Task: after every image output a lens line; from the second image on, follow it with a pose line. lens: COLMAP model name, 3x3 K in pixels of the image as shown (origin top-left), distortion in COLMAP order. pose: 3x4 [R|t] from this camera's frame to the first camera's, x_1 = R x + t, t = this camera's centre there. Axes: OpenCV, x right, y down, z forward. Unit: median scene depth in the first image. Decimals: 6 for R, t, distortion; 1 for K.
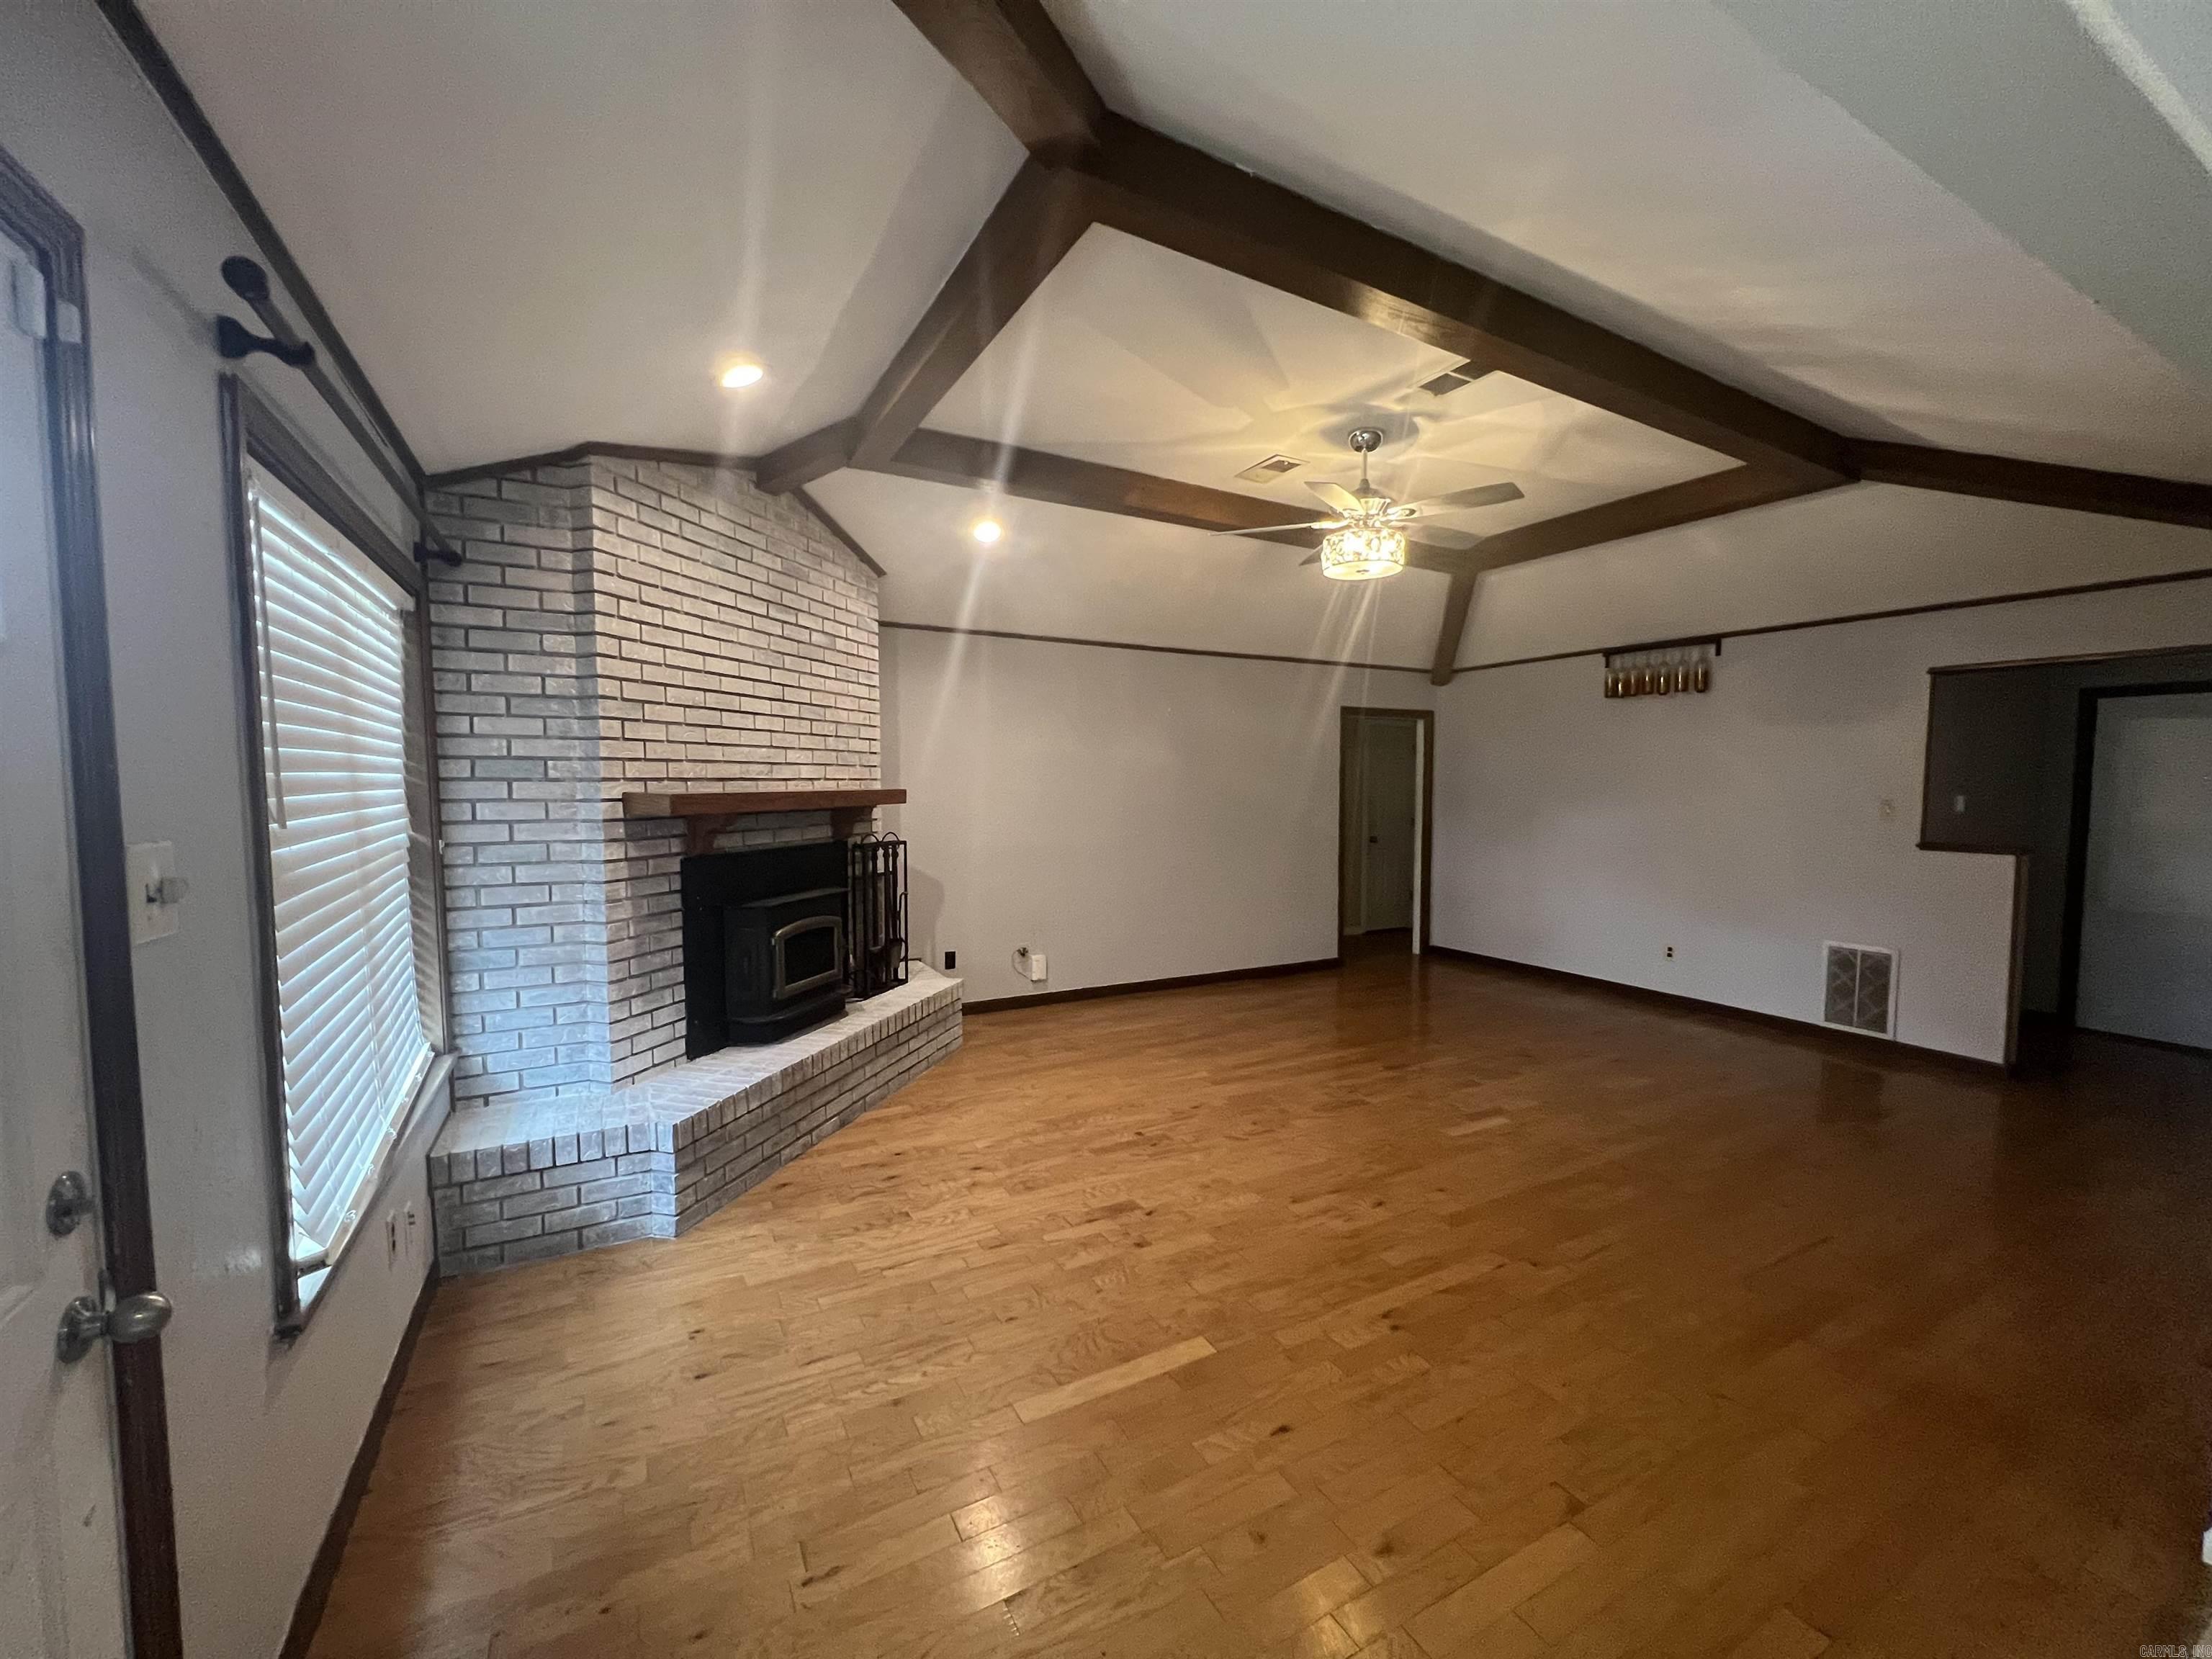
lens RADIAL K [[888.3, 0, 1107.6], [0, 888.3, 839.9], [0, 0, 1]] dist [0.000298, 0.000502]
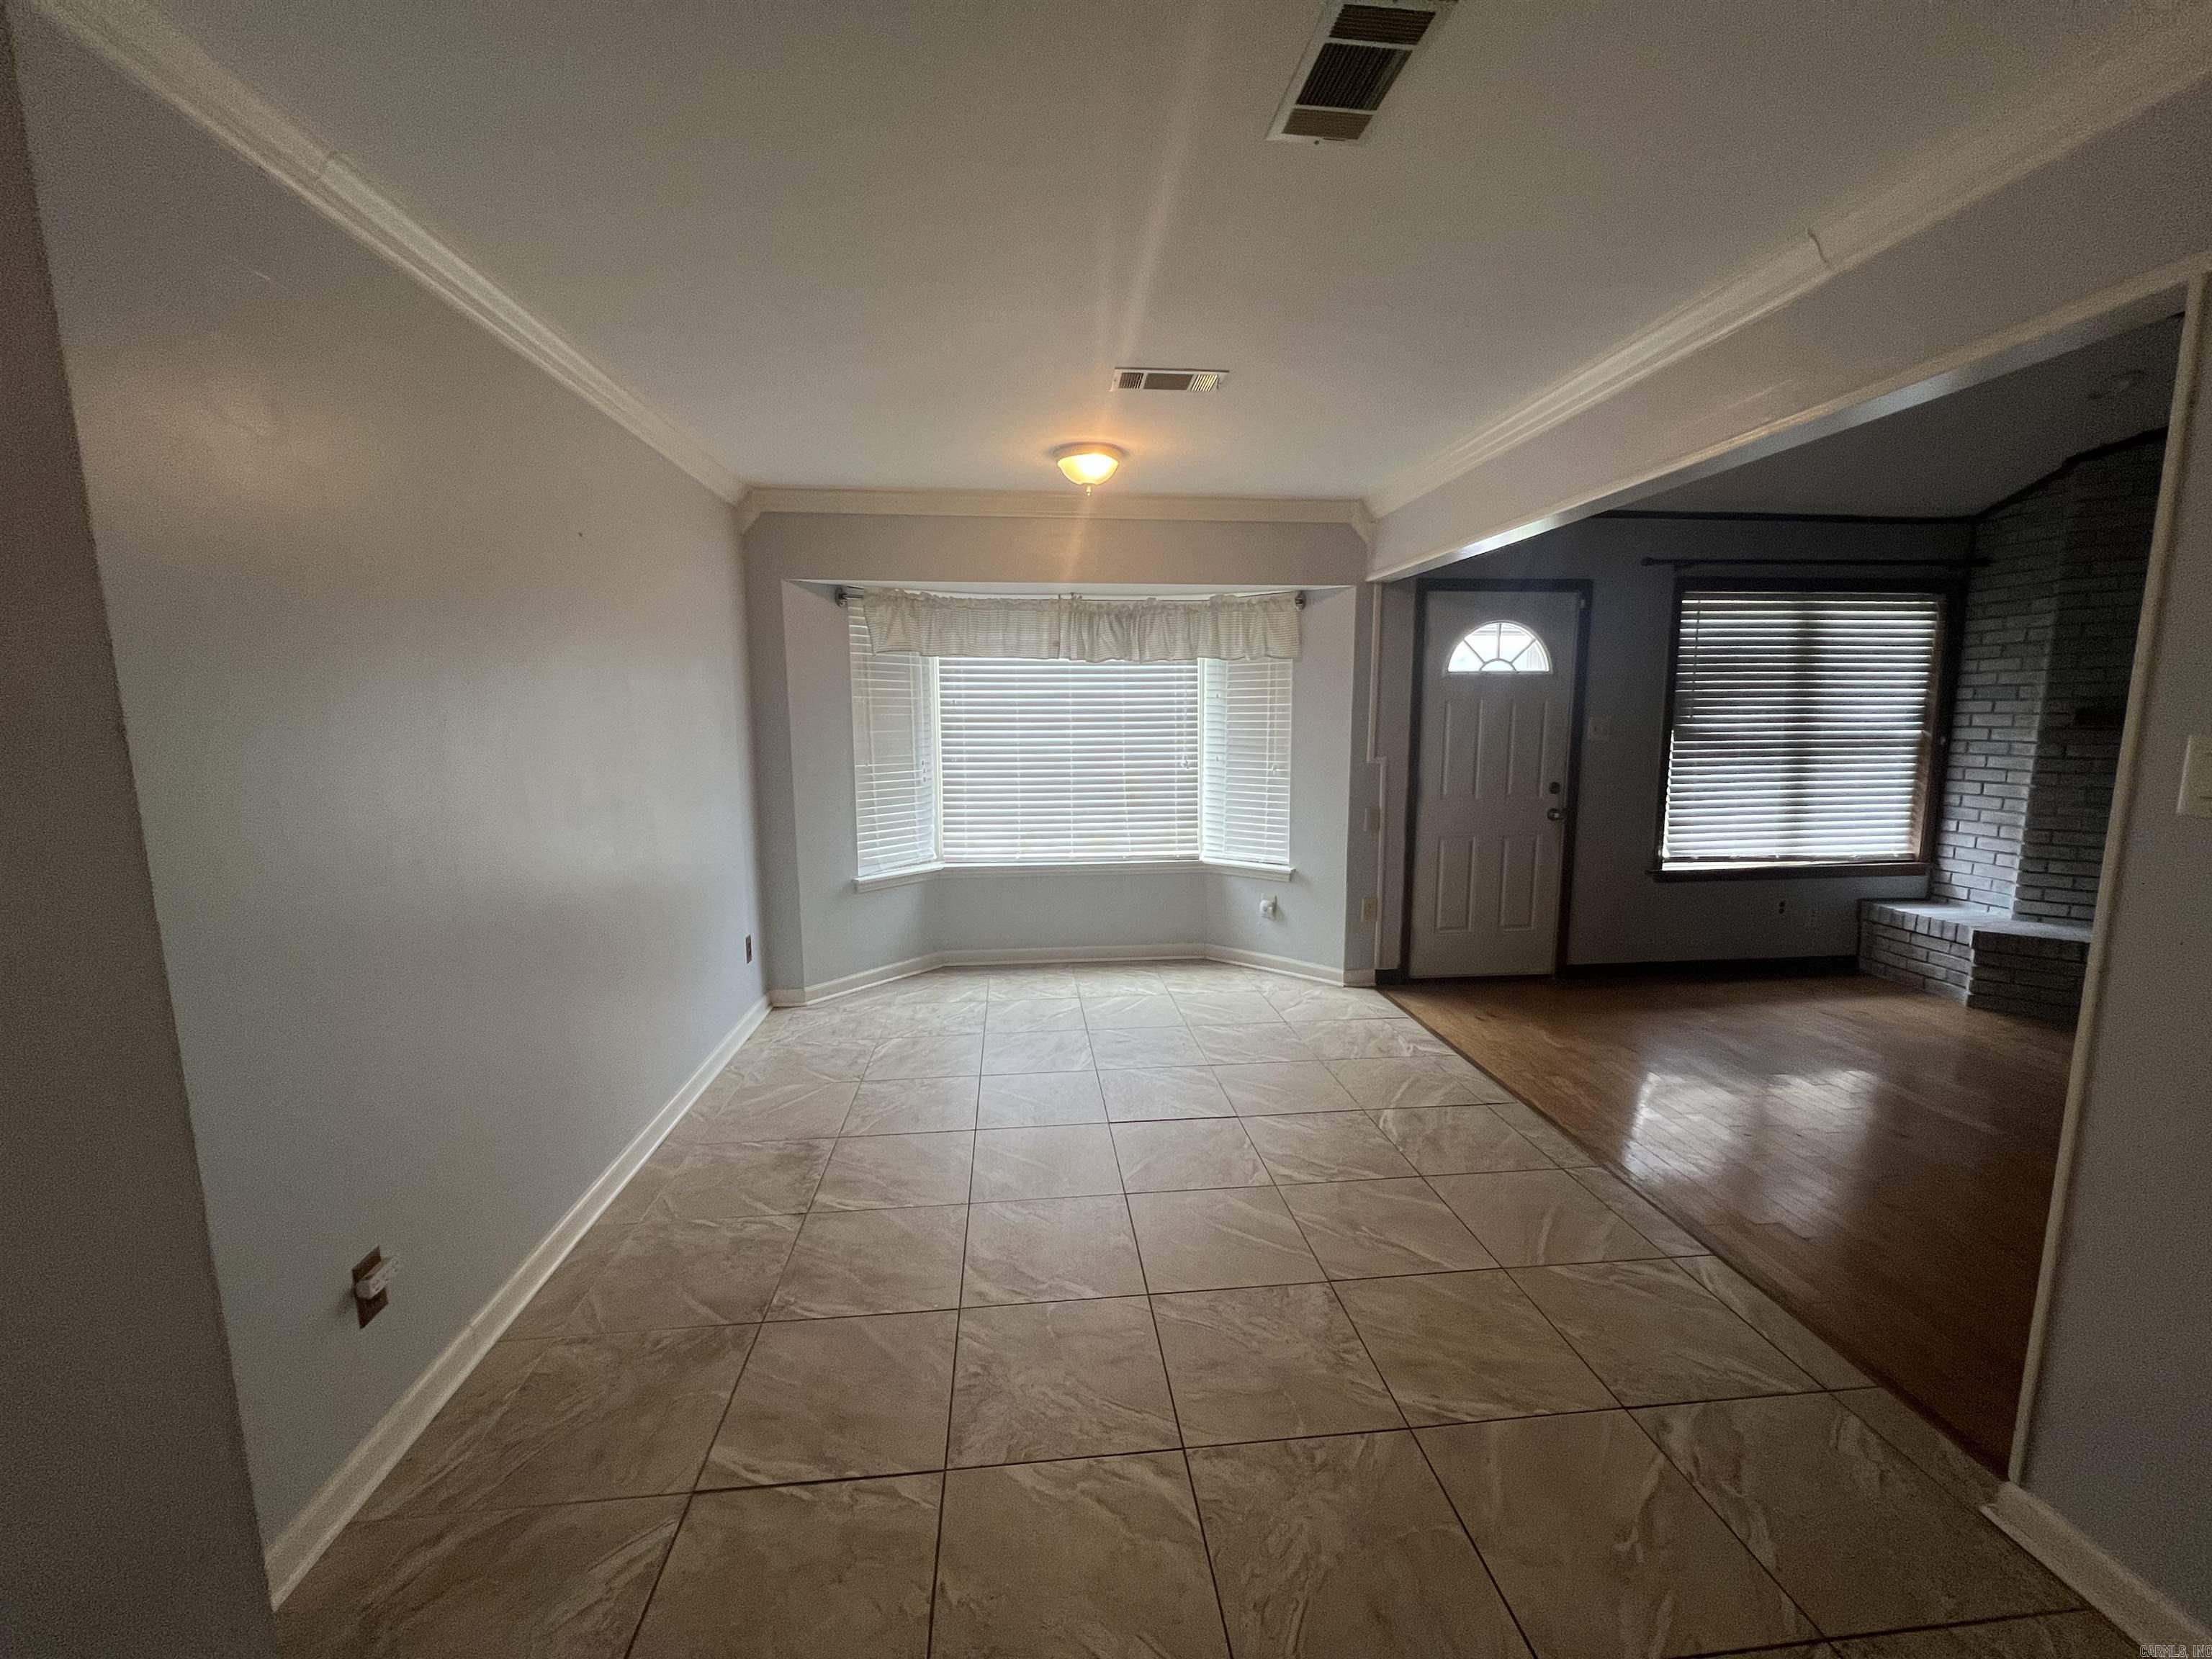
lens RADIAL K [[888.3, 0, 1107.6], [0, 888.3, 839.9], [0, 0, 1]] dist [0.000298, 0.000502]
pose [[-0.391394, 0.129308, -0.911093, 1.172387], [-0.058389, 0.984593, 0.164822, 0.006422], [0.918369, 0.117708, -0.377814, 0.167394]]
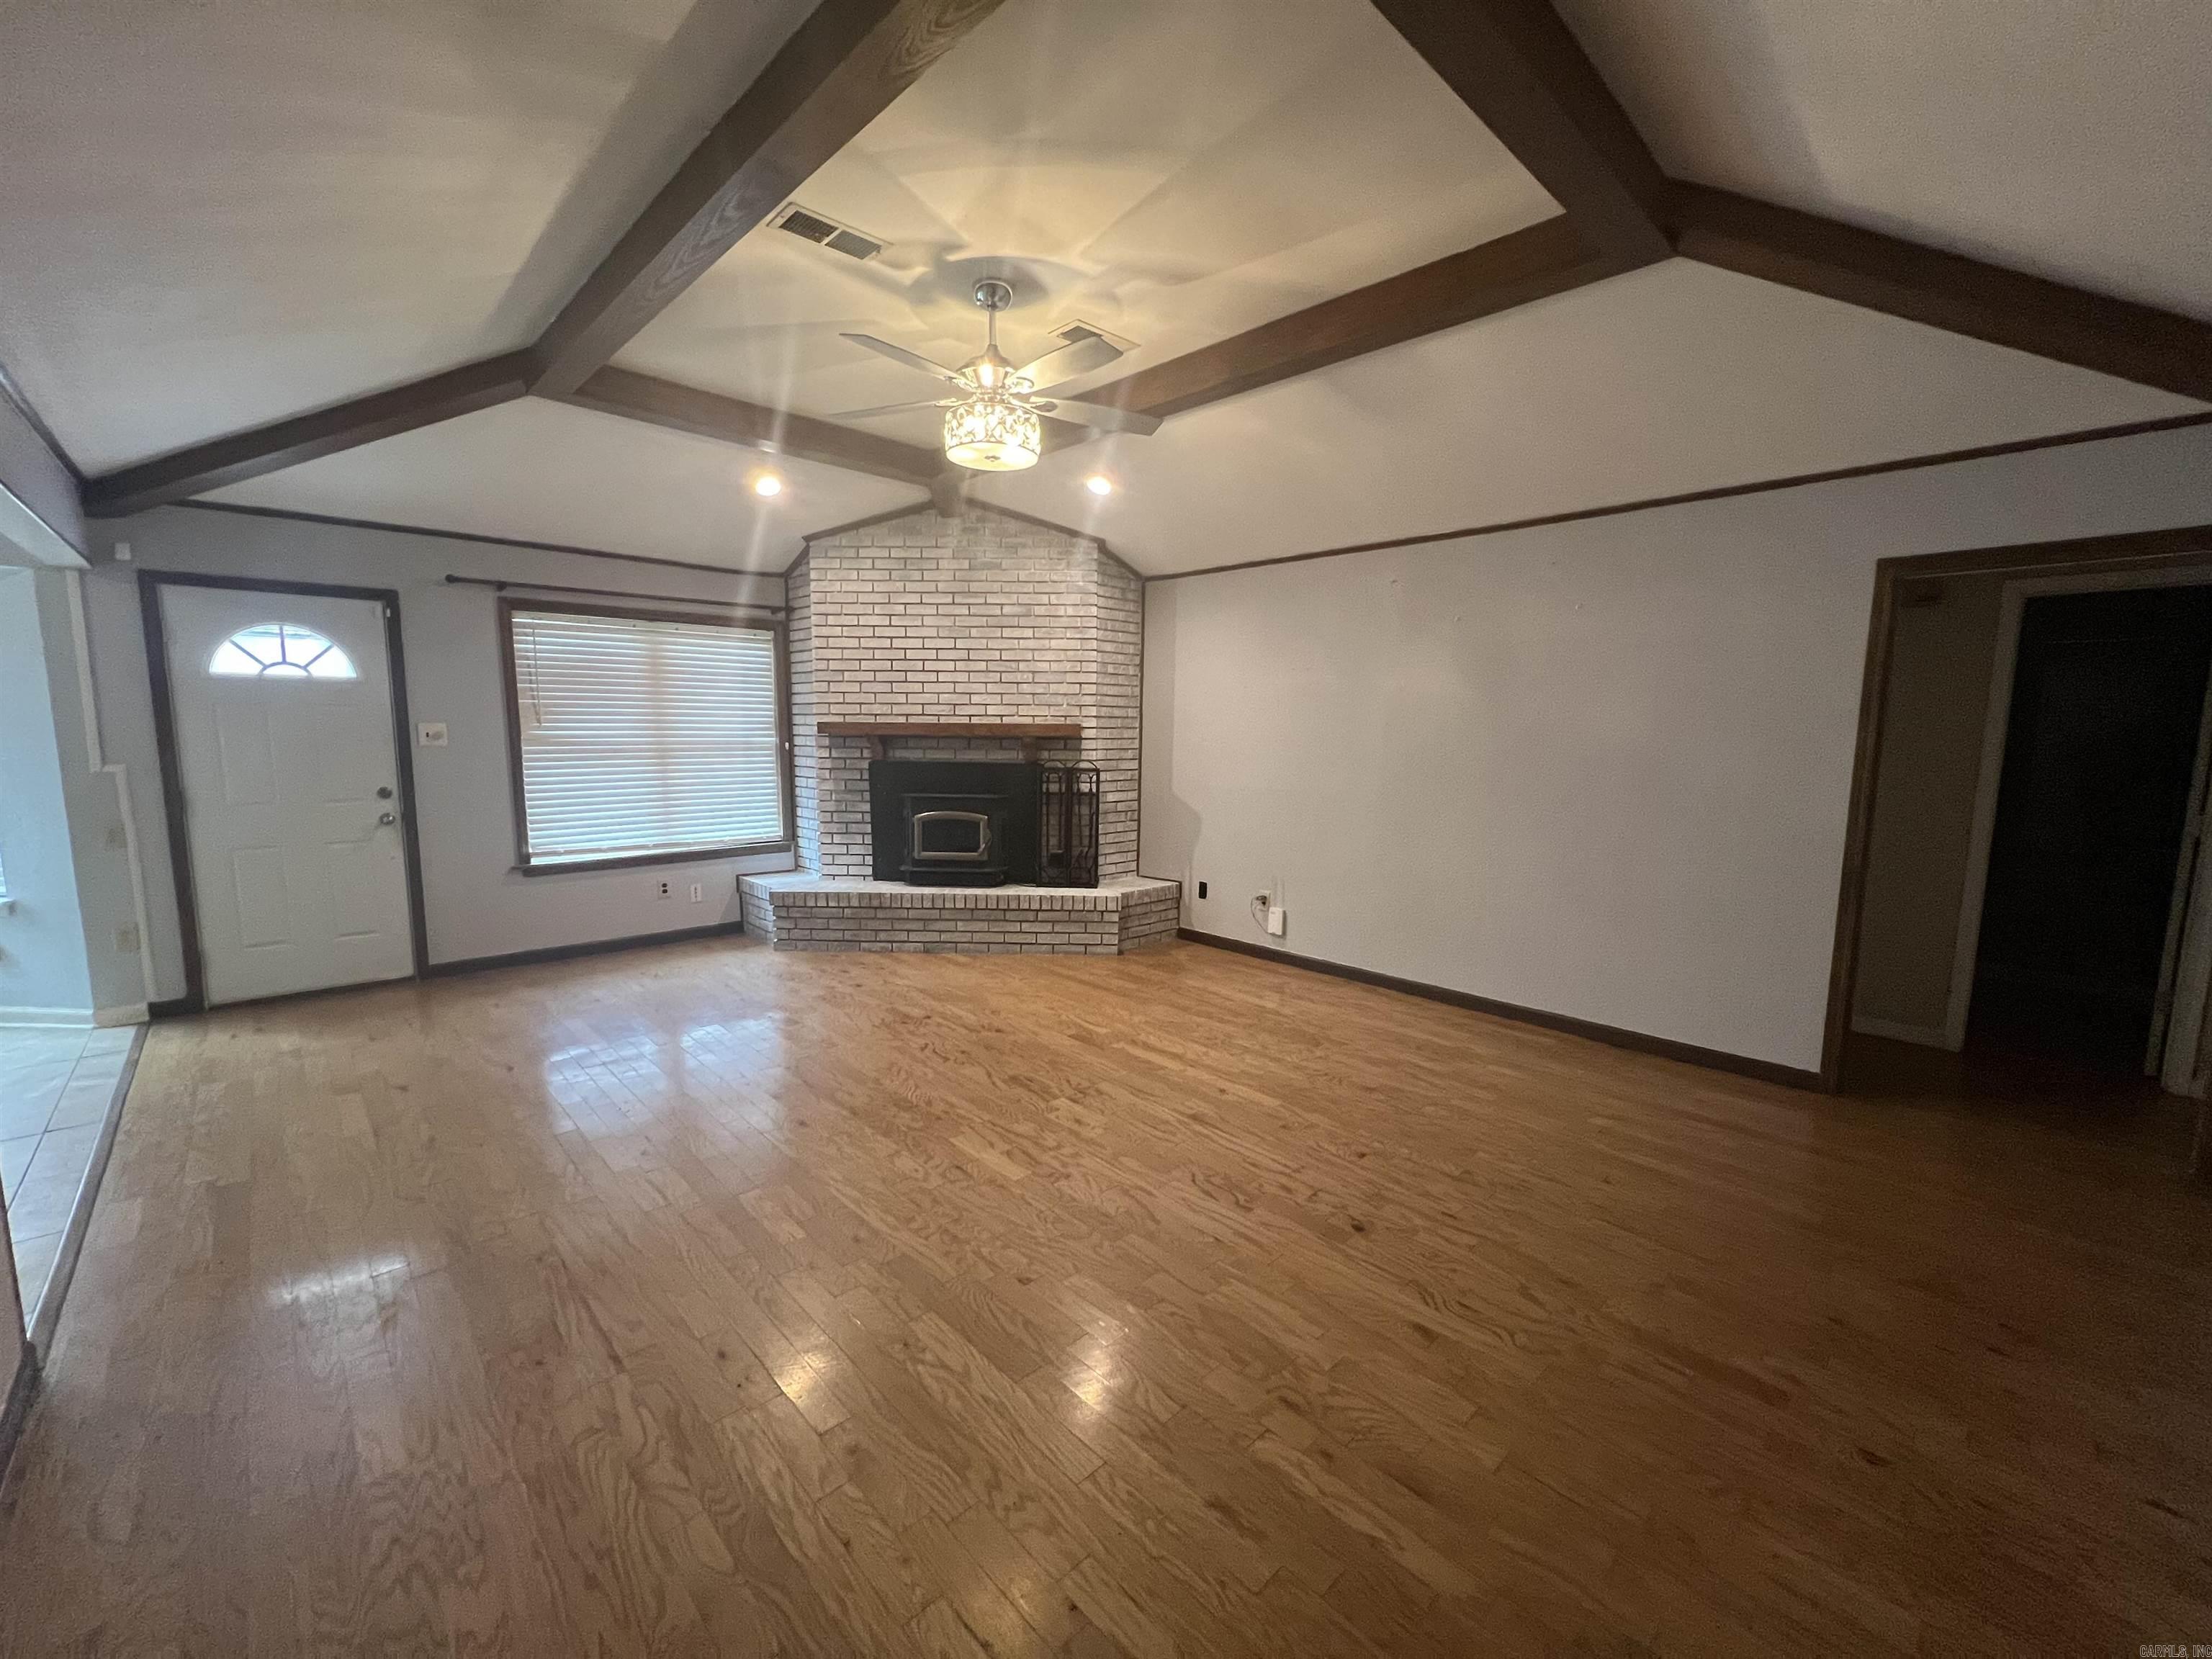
lens RADIAL K [[888.3, 0, 1107.6], [0, 888.3, 839.9], [0, 0, 1]] dist [0.000298, 0.000502]
pose [[0.256395, 0.123637, -0.958632, 1.273767], [-0.073328, 0.991415, 0.108253, -0.046536], [0.963787, 0.042539, 0.263260, 0.979935]]
